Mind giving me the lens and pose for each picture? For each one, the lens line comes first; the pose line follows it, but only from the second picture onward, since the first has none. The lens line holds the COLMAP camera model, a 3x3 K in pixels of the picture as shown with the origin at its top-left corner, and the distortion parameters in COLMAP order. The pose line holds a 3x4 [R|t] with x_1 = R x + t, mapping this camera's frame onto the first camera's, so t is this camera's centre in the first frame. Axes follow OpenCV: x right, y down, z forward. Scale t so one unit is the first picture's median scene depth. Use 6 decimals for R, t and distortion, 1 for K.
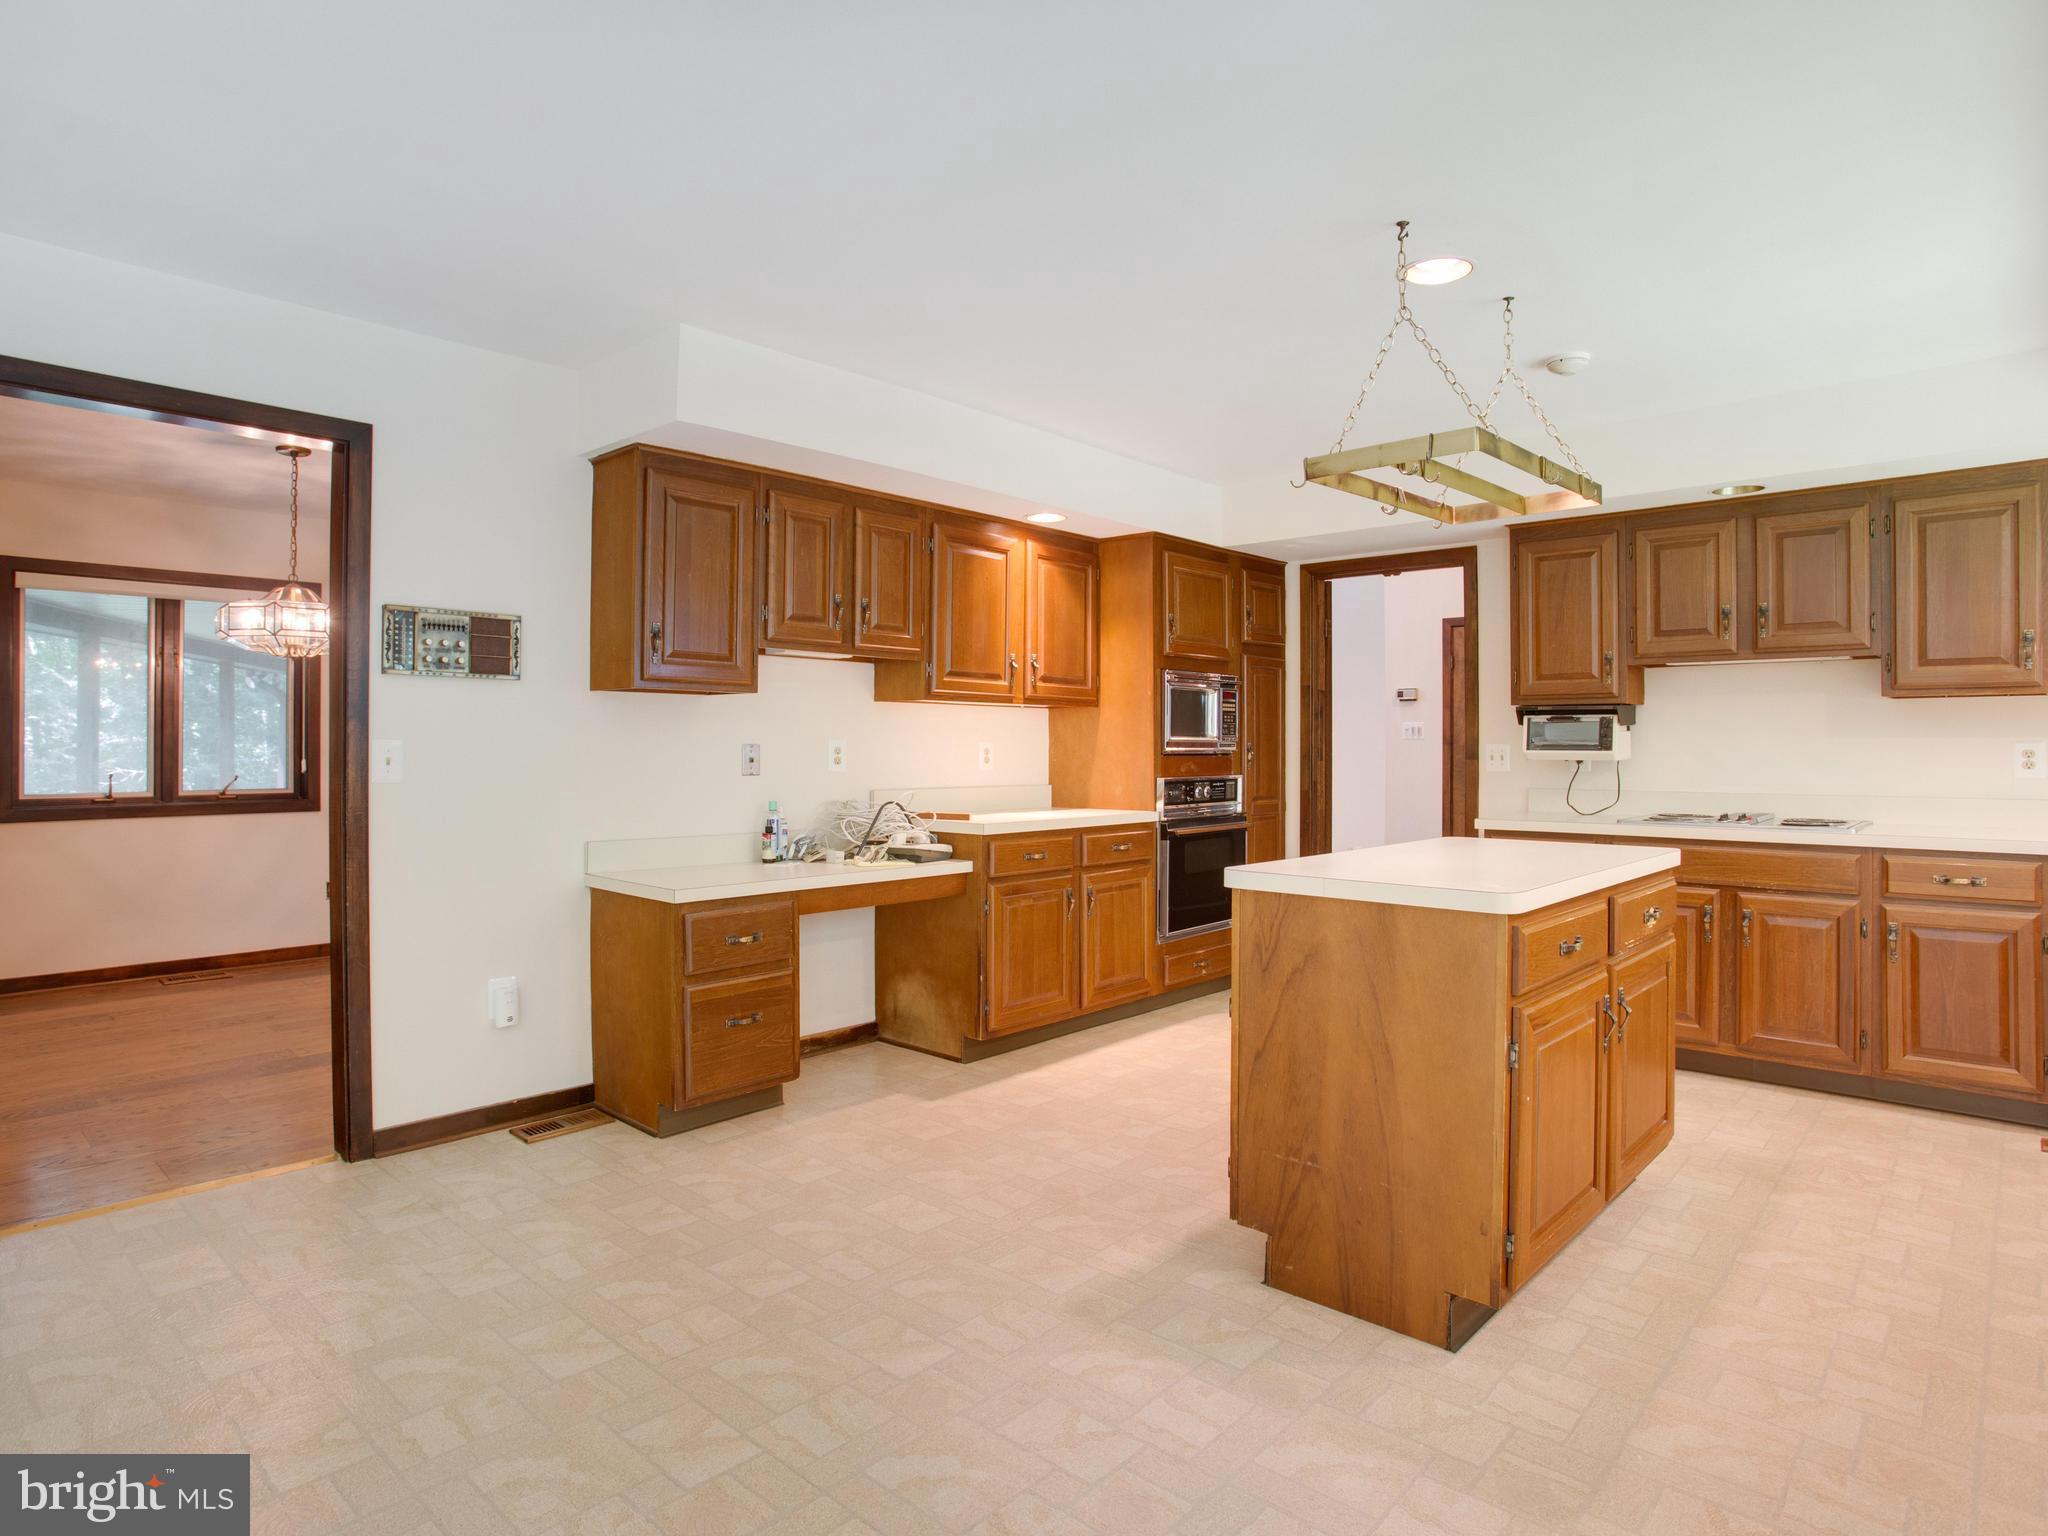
lens RADIAL K [[1146.0, 0, 1016.3], [0, 1146.0, 740.9], [0, 0, 1]] dist [-0.072775, 0.034751]
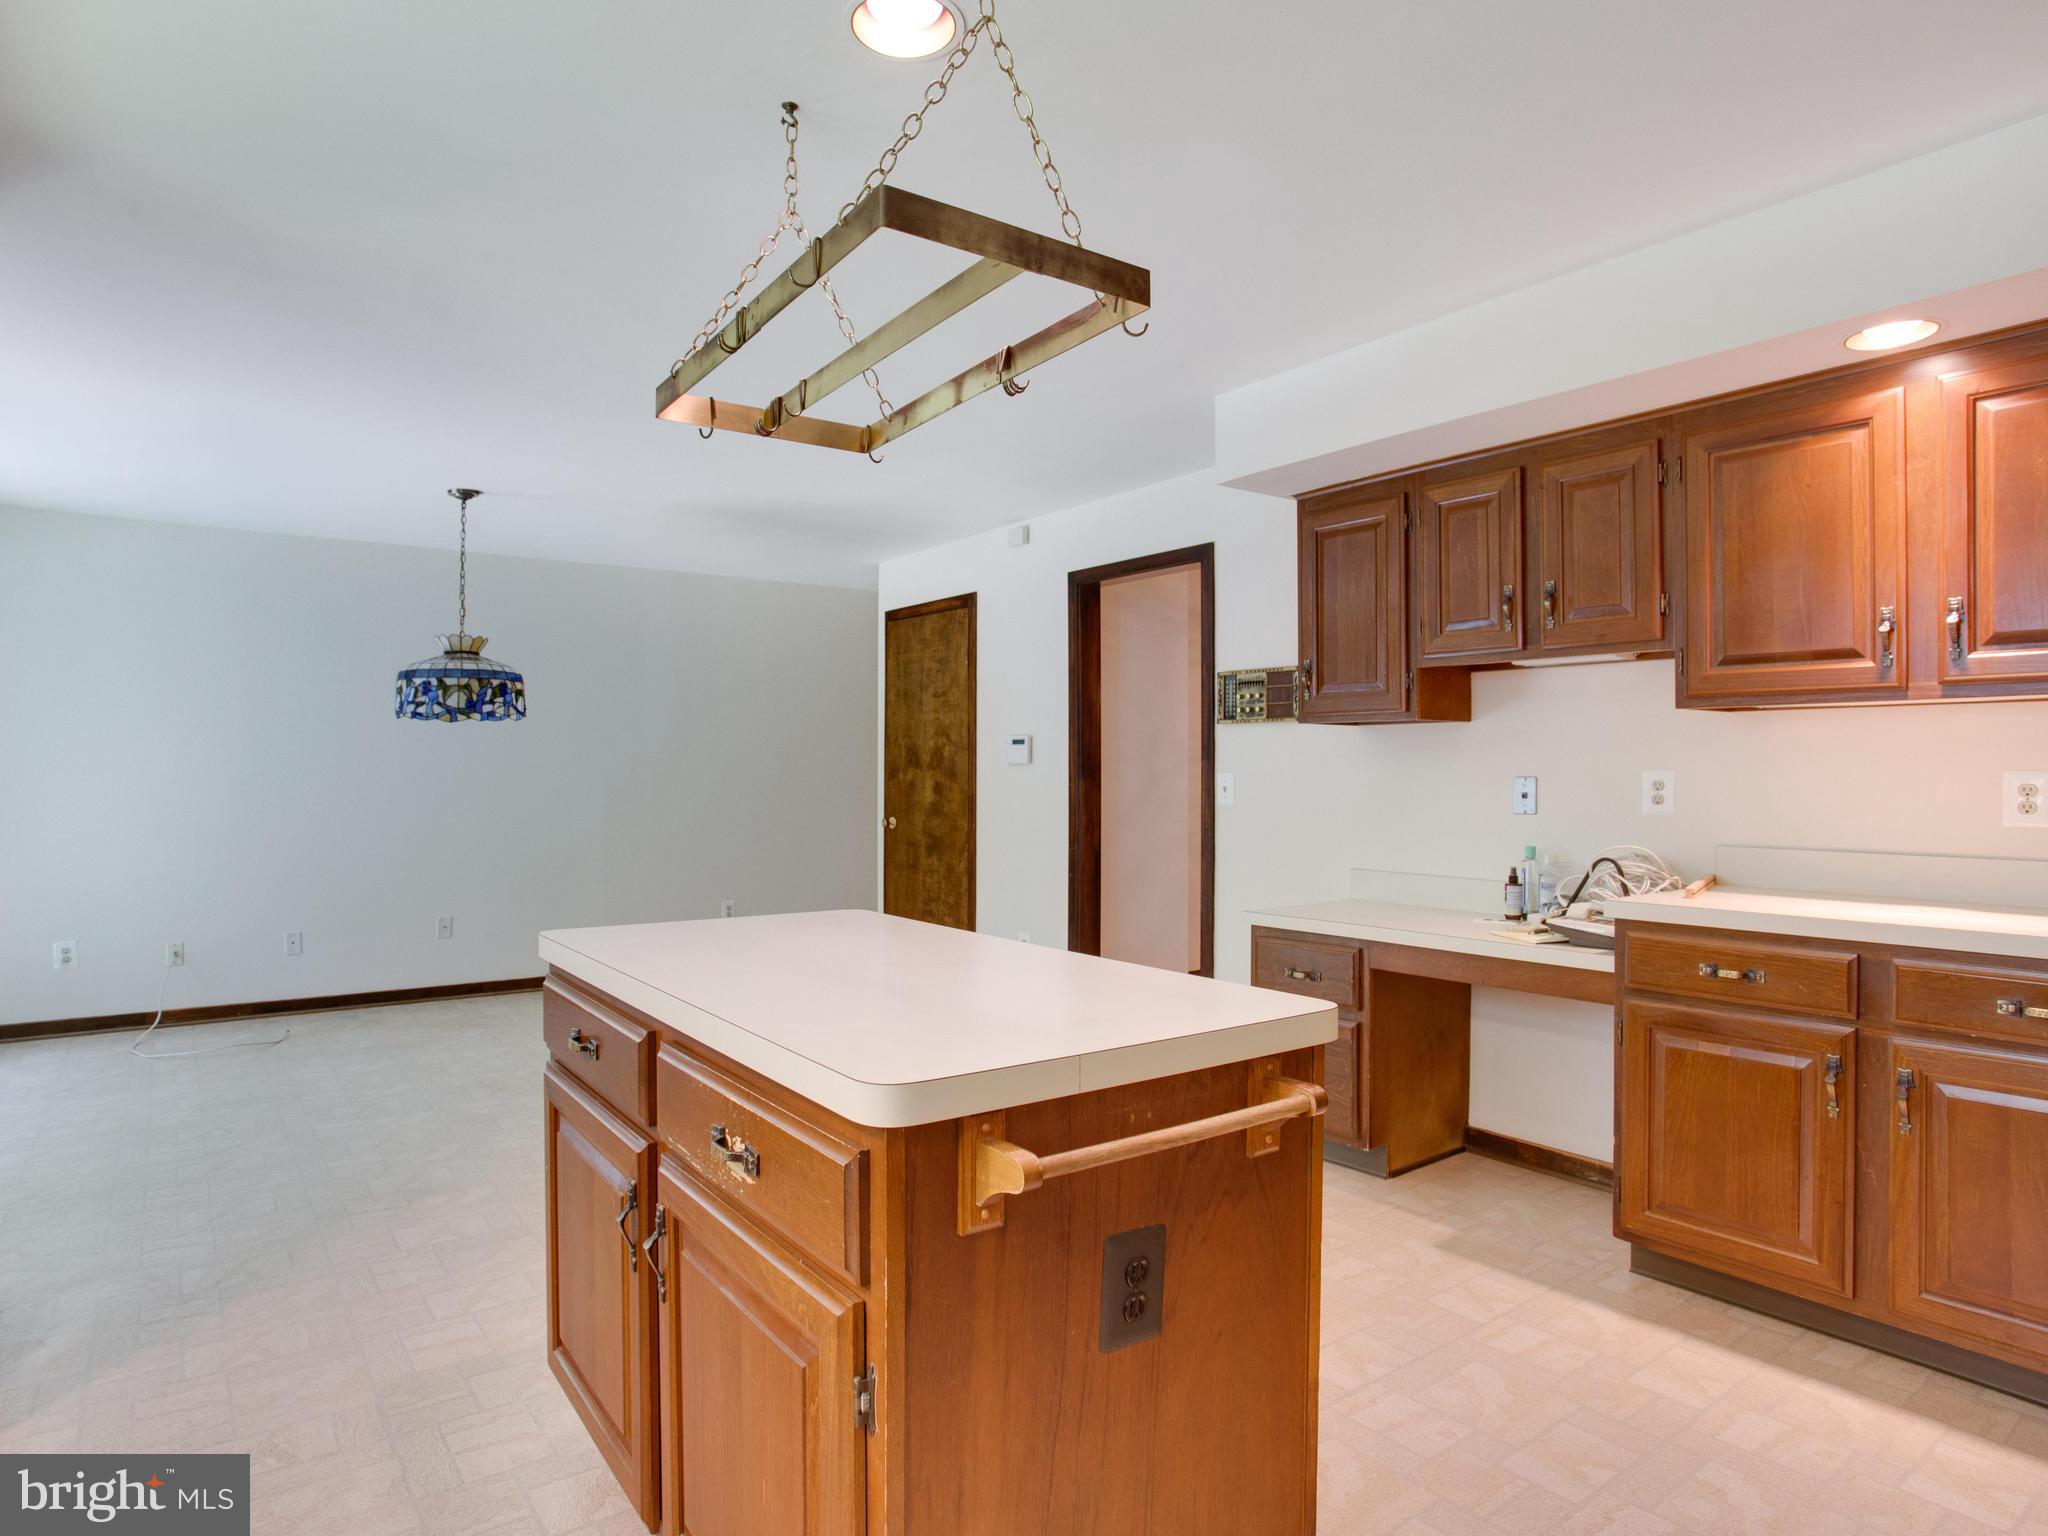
lens RADIAL K [[1146.0, 0, 1016.3], [0, 1146.0, 740.9], [0, 0, 1]] dist [-0.072775, 0.034751]
pose [[-0.193097, -0.024646, -0.980870, 0.662325], [0.003747, 0.999659, -0.025855, -0.002734], [0.981172, -0.008668, -0.192939, 0.804740]]
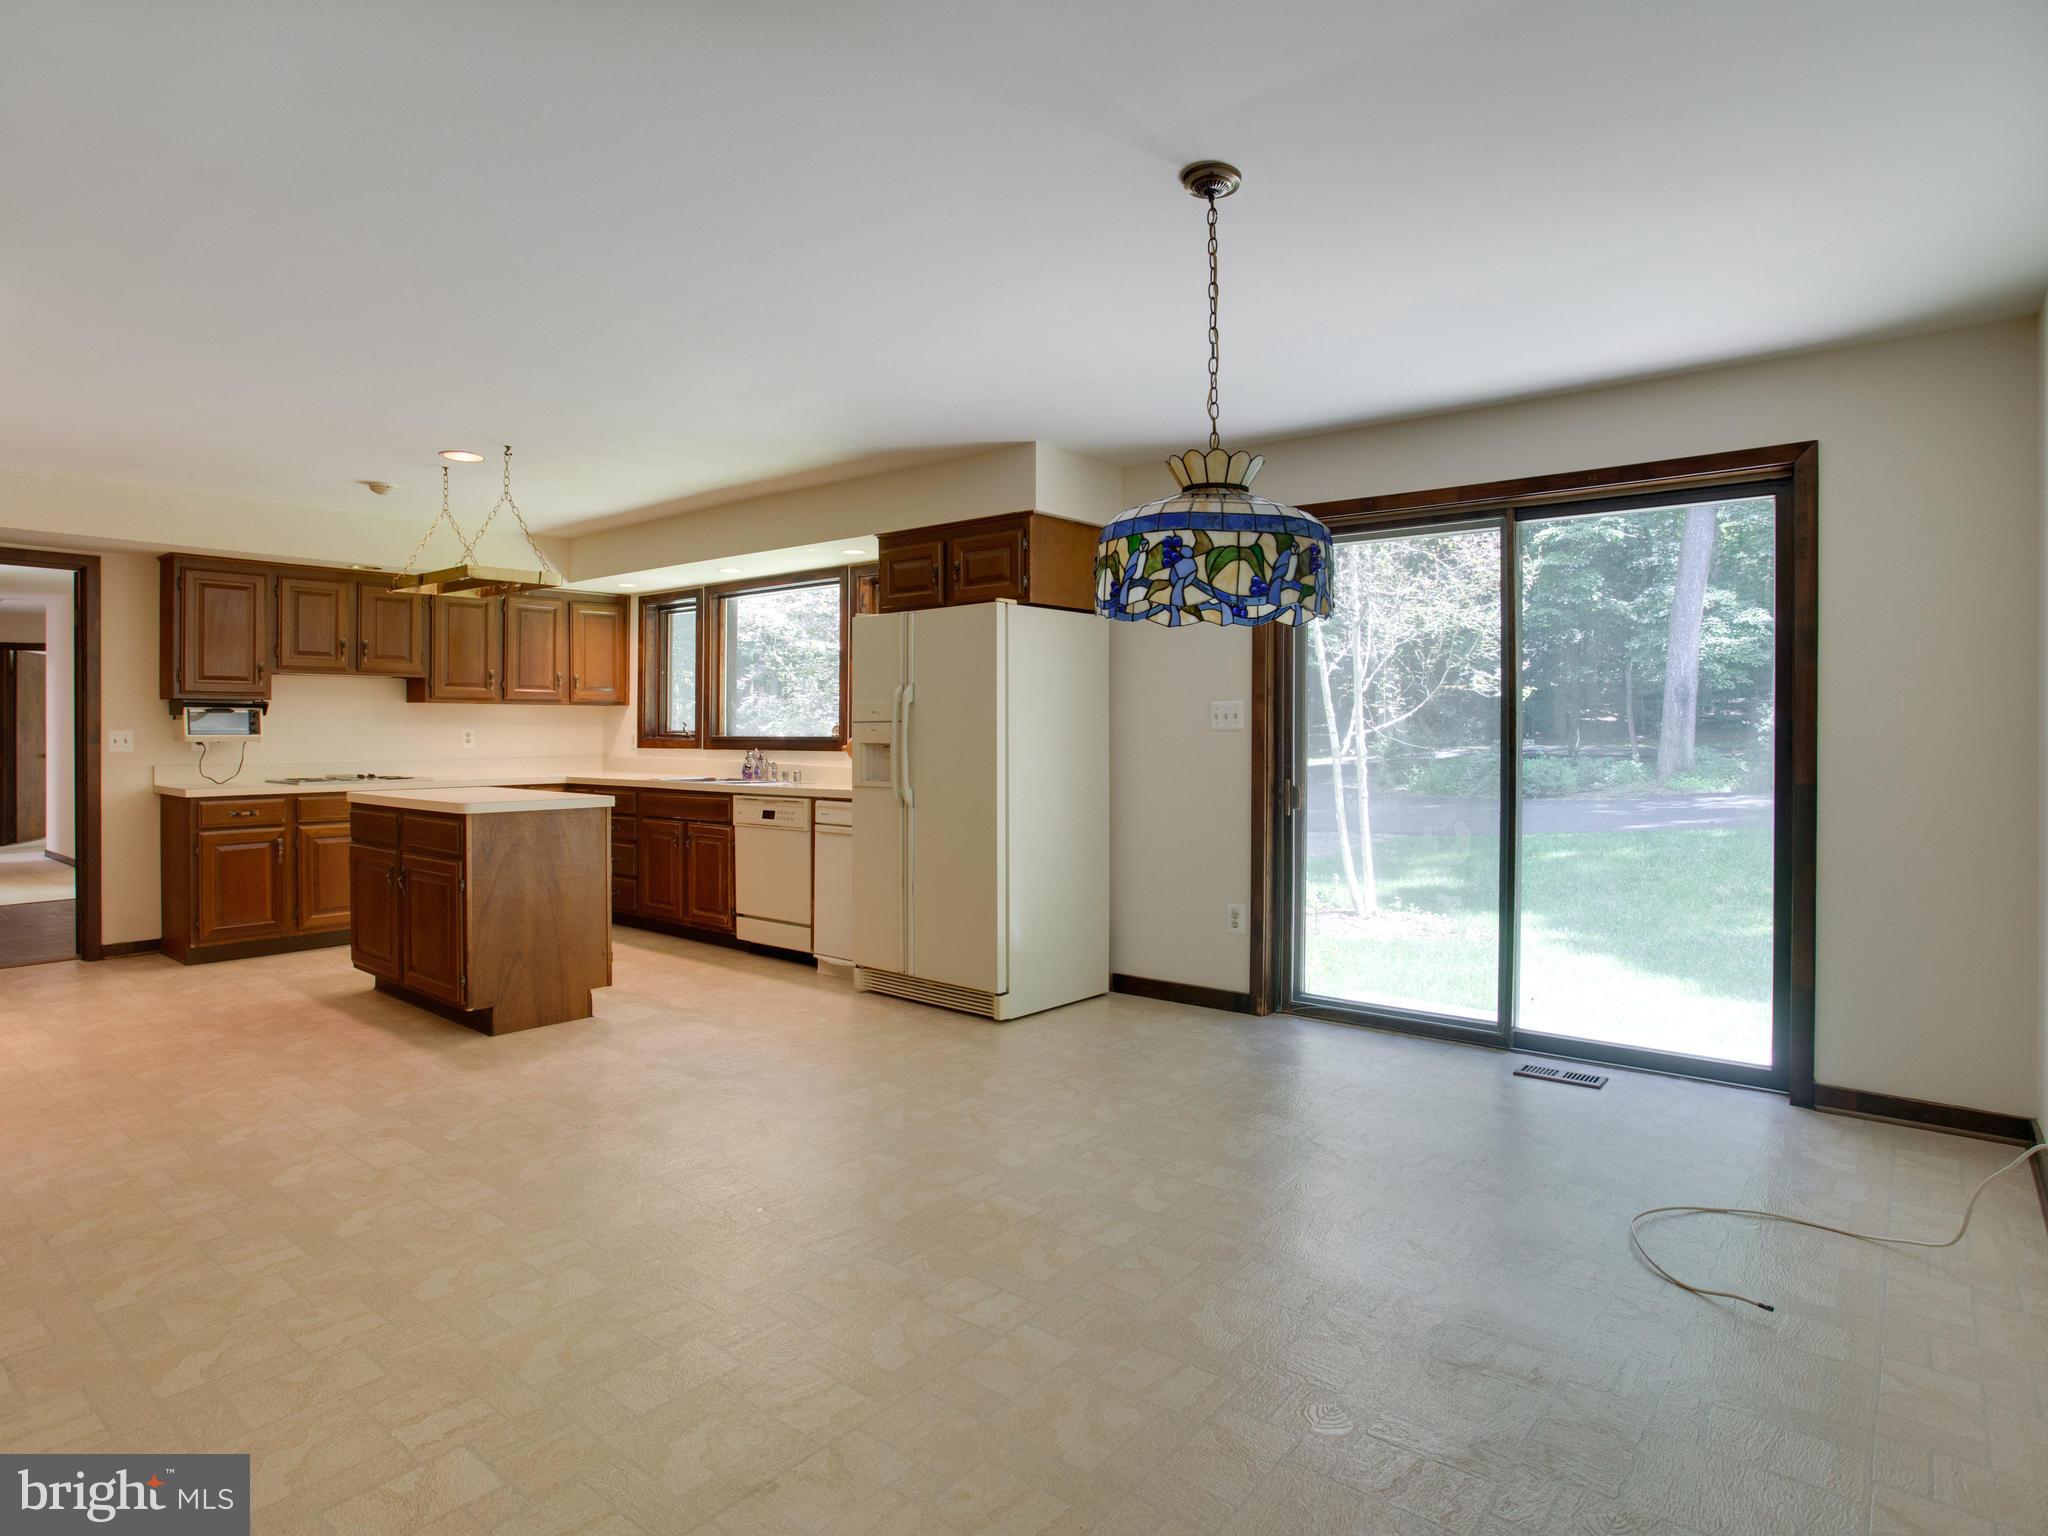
lens RADIAL K [[1146.0, 0, 1016.3], [0, 1146.0, 740.9], [0, 0, 1]] dist [-0.072775, 0.034751]
pose [[-0.055743, -0.010312, 0.998392, -0.947413], [-0.004236, 0.999940, 0.010091, -0.001219], [-0.998436, -0.003667, -0.055783, 0.166383]]
